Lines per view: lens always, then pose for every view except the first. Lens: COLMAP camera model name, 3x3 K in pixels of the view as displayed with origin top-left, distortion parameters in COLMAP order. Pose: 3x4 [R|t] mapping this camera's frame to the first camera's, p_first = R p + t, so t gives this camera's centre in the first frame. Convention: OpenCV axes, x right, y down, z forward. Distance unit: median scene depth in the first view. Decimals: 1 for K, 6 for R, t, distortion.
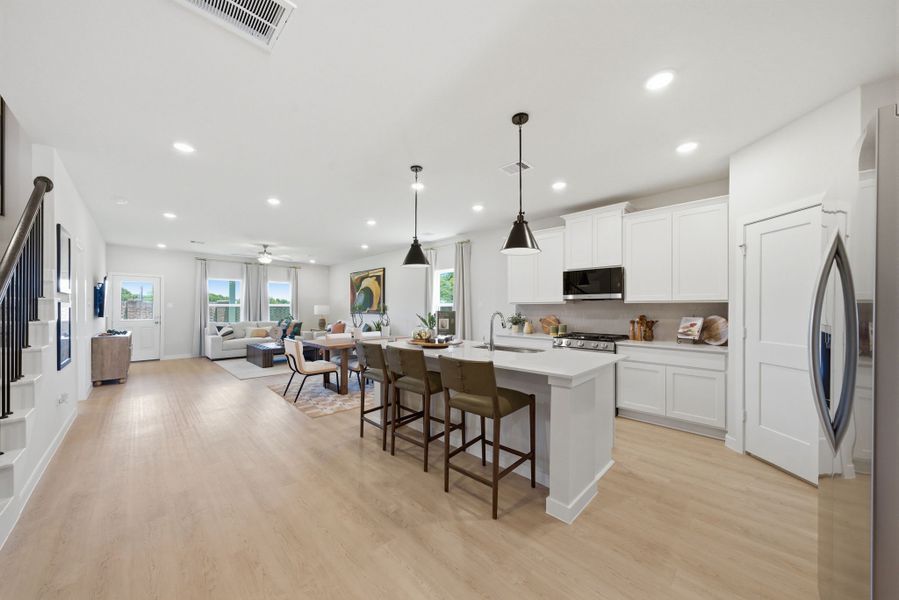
lens RADIAL K [[310.4, 0, 445.7], [0, 310.4, 308.8], [0, 0, 1]] dist [-0.006198, 0.001805]
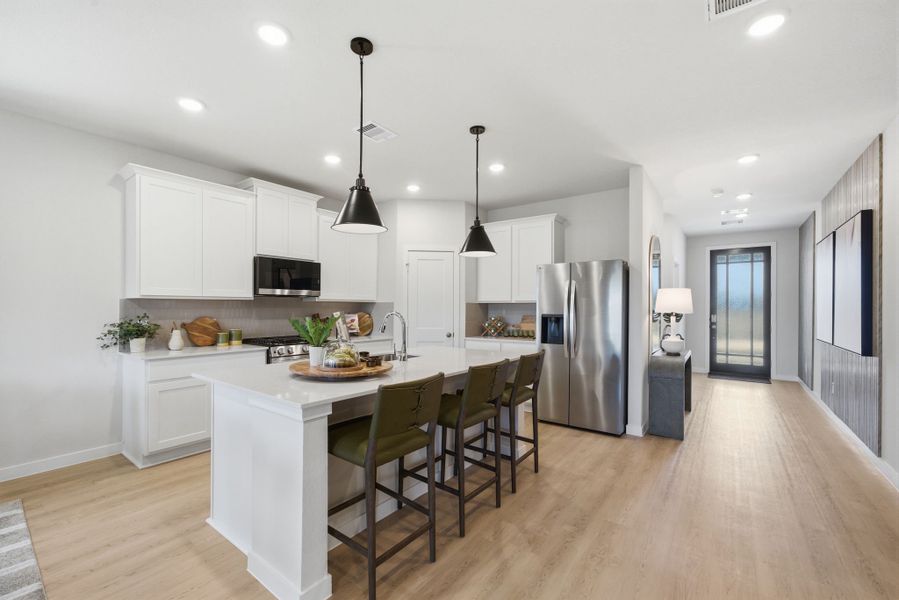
lens RADIAL K [[364.5, 0, 439.0], [0, 364.5, 308.3], [0, 0, 1]] dist [-0.001037, -0.000022]
pose [[-0.118760, -0.003463, 0.992917, -0.453147], [-0.001329, 0.999994, 0.003329, -0.000955], [-0.992922, -0.000924, -0.118764, 0.580344]]
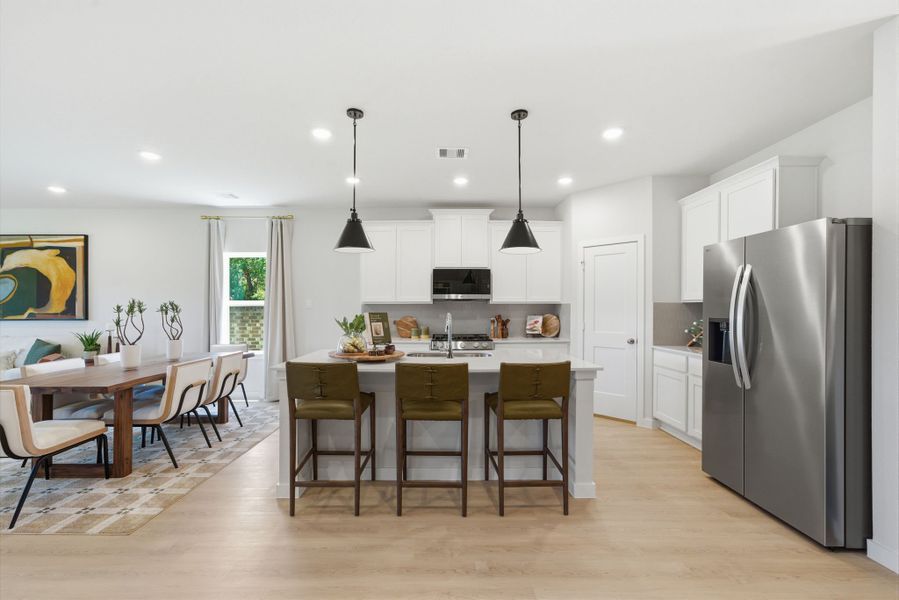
lens RADIAL K [[364.5, 0, 450.7], [0, 364.5, 309.6], [0, 0, 1]] dist [-0.001037, -0.000022]
pose [[0.695859, -0.003281, 0.718171, -0.336319], [0.004002, 0.999992, 0.000691, 0.000039], [-0.718167, 0.002393, 0.695866, 0.161490]]
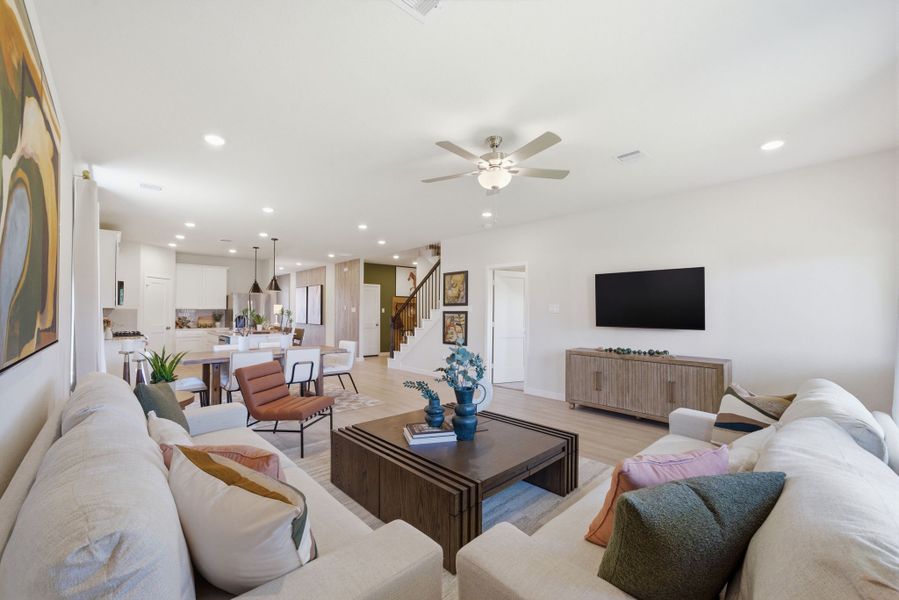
lens RADIAL K [[364.5, 0, 435.3], [0, 364.5, 309.4], [0, 0, 1]] dist [-0.001037, -0.000022]
pose [[-0.997448, -0.003255, 0.071317, -0.785673], [-0.003218, 0.999995, 0.000633, -0.015965], [-0.071318, 0.000402, -0.997454, 1.939149]]
